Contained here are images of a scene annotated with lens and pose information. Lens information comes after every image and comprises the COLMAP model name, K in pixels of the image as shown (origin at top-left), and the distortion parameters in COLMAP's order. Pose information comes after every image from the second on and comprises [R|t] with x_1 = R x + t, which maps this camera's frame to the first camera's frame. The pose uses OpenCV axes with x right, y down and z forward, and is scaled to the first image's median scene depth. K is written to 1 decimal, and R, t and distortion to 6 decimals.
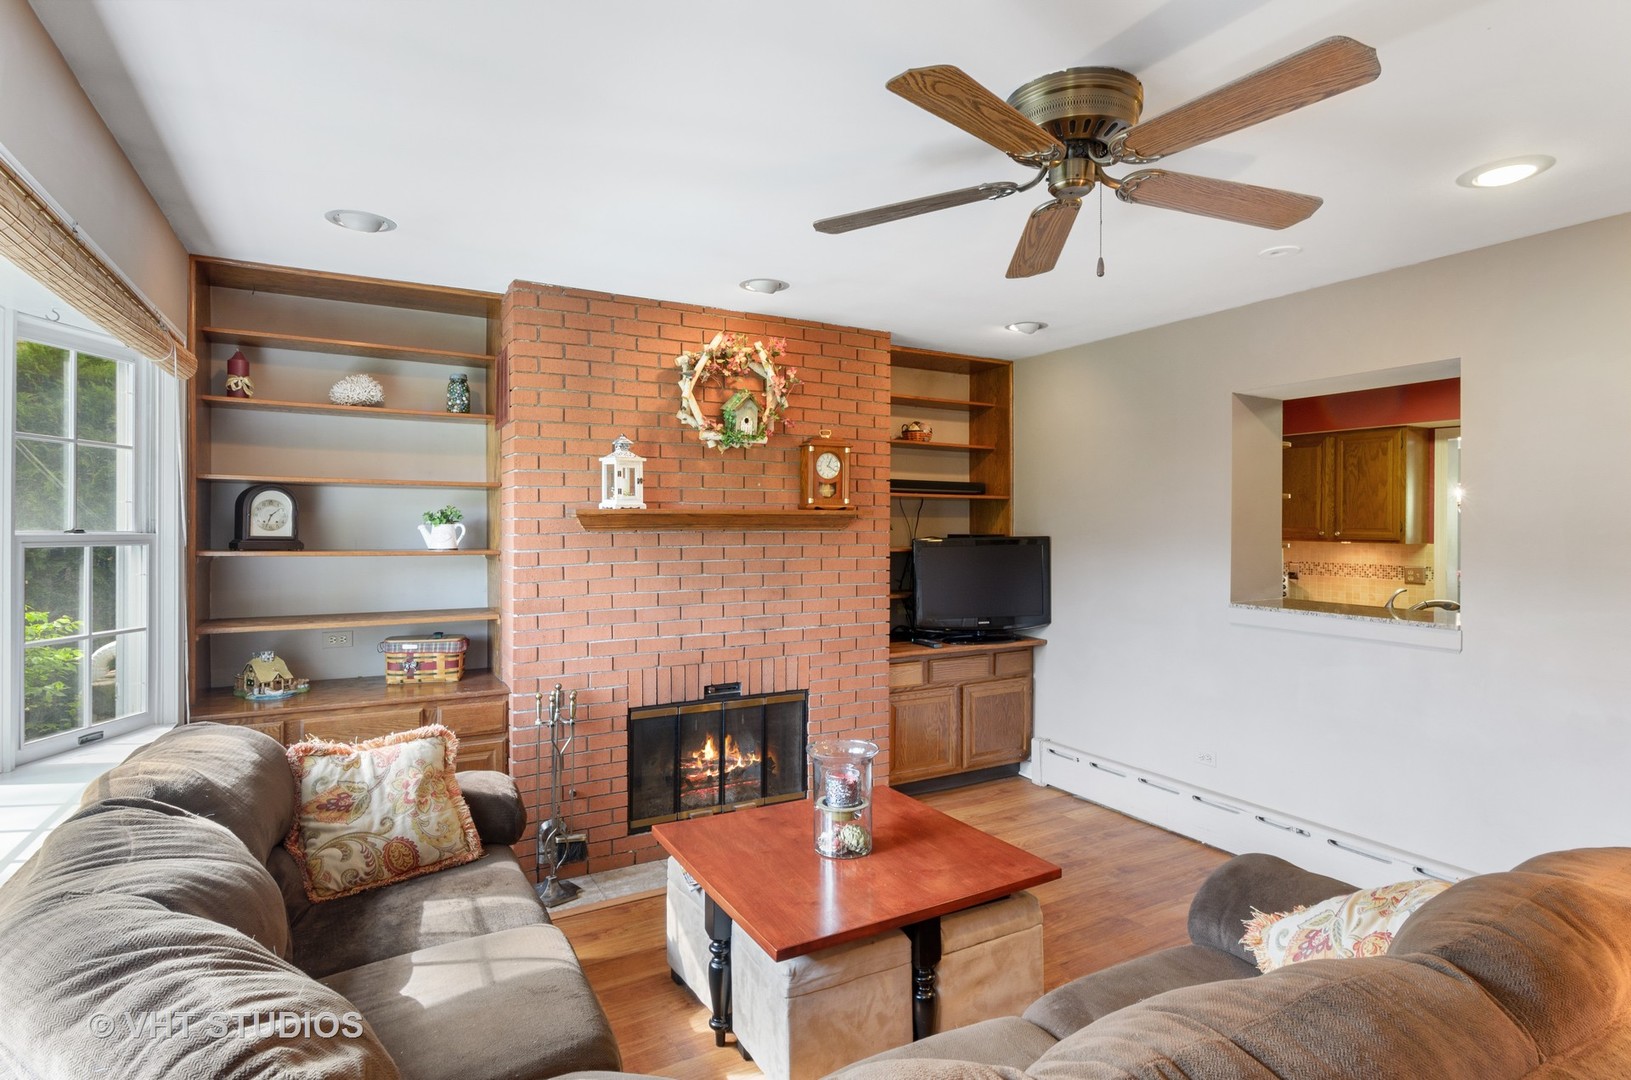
lens RADIAL K [[840.4, 0, 816.7], [0, 840.4, 524.1], [0, 0, 1]] dist [0.002634, -0.000674]
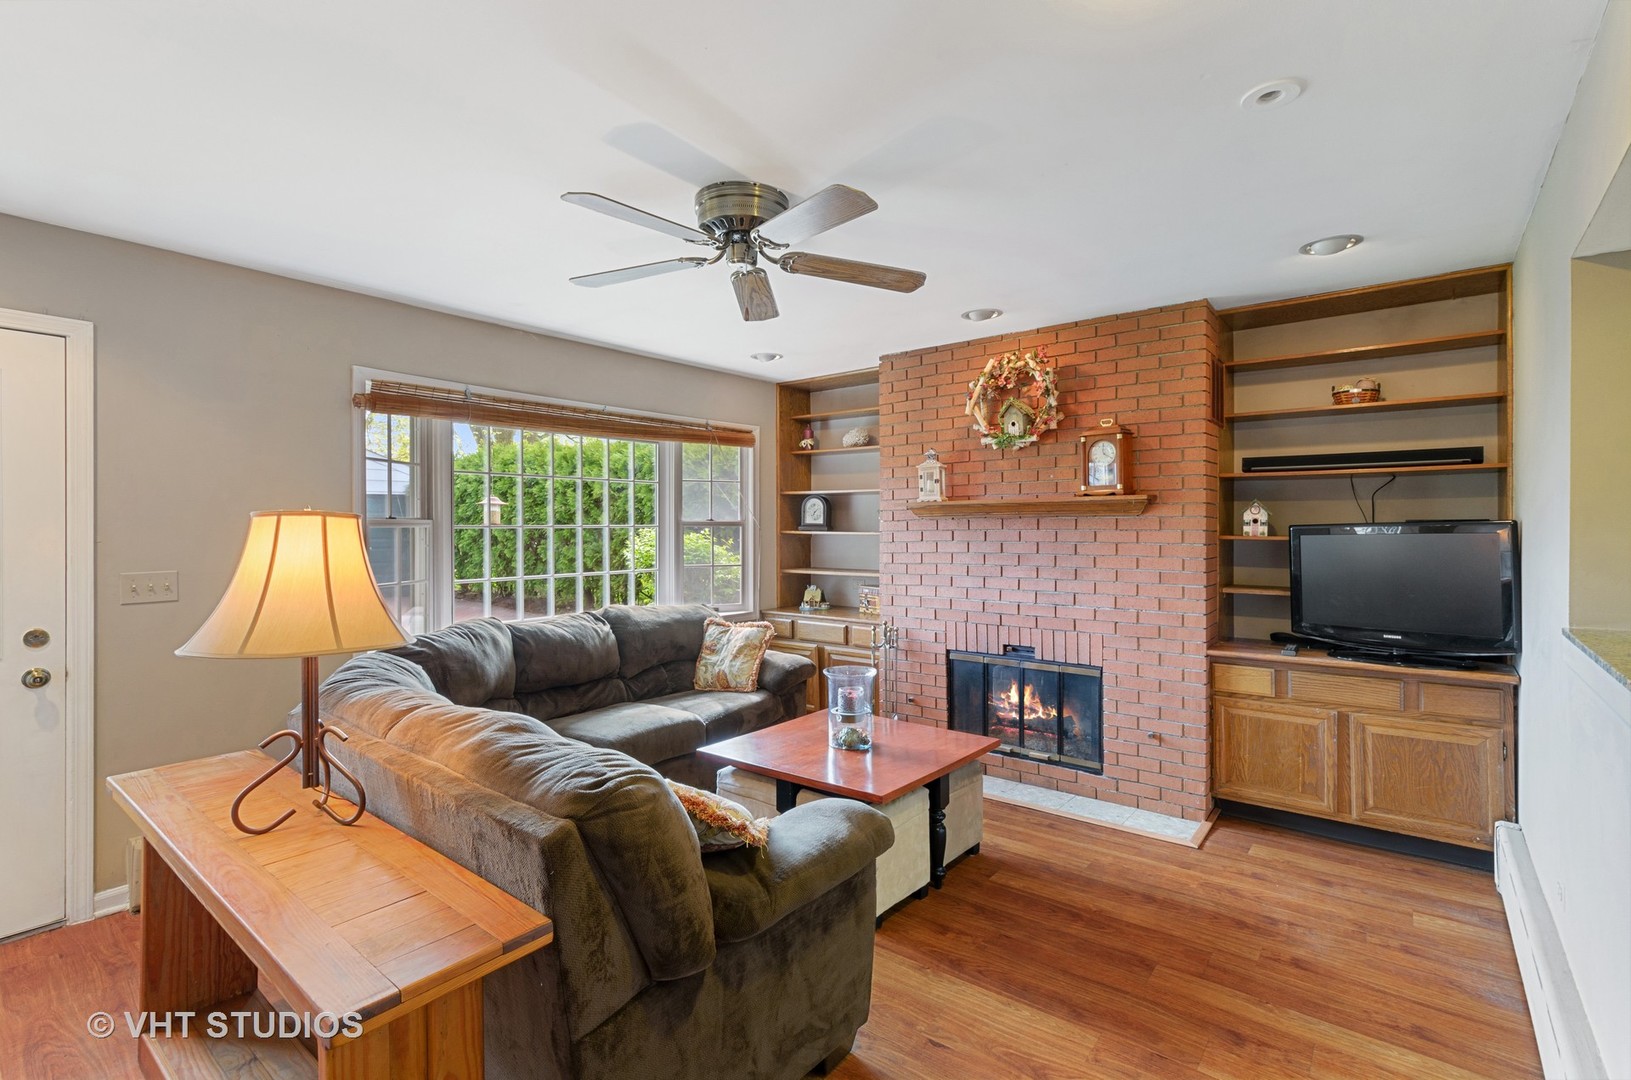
lens RADIAL K [[745.1, 0, 812.0], [0, 745.1, 527.8], [0, 0, 1]] dist [0.002126, 0.000130]
pose [[0.371322, -0.003729, -0.928497, 0.760218], [0.004420, 0.999988, -0.002249, 0.023708], [0.928494, -0.003269, 0.371334, 0.332384]]
